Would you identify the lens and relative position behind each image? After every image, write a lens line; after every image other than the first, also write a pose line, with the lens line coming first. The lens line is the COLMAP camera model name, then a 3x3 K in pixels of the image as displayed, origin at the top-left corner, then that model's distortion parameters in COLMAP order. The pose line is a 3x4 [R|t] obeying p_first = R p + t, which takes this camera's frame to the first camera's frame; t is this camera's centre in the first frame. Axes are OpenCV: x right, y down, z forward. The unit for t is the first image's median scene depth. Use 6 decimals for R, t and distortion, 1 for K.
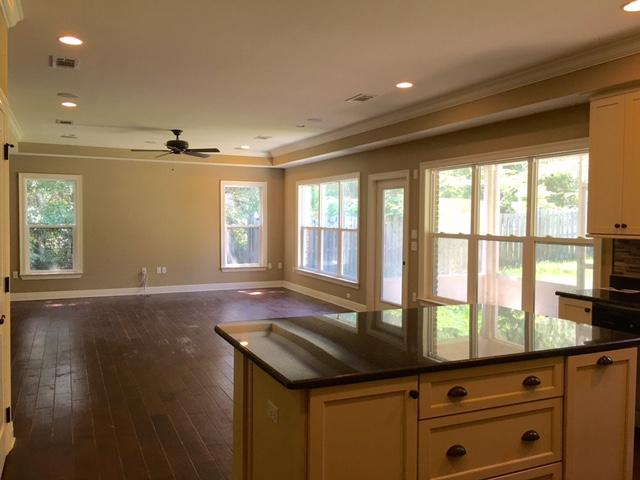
lens RADIAL K [[545.7, 0, 322.0], [0, 545.7, 238.3], [0, 0, 1]] dist [0.044592, 0.007268]
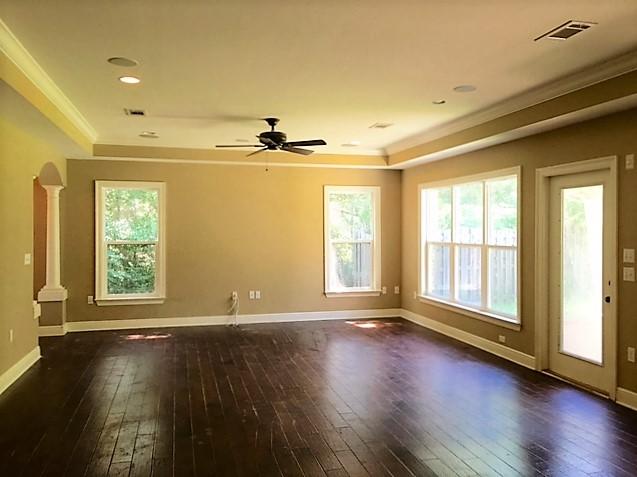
lens RADIAL K [[543.1, 0, 317.2], [0, 543.1, 238.5], [0, 0, 1]] dist [0.044592, 0.007268]
pose [[0.983149, -0.003565, -0.182773, -0.052343], [-0.000427, 0.999762, -0.021797, -0.009640], [0.182808, 0.021507, 0.982913, 0.219393]]
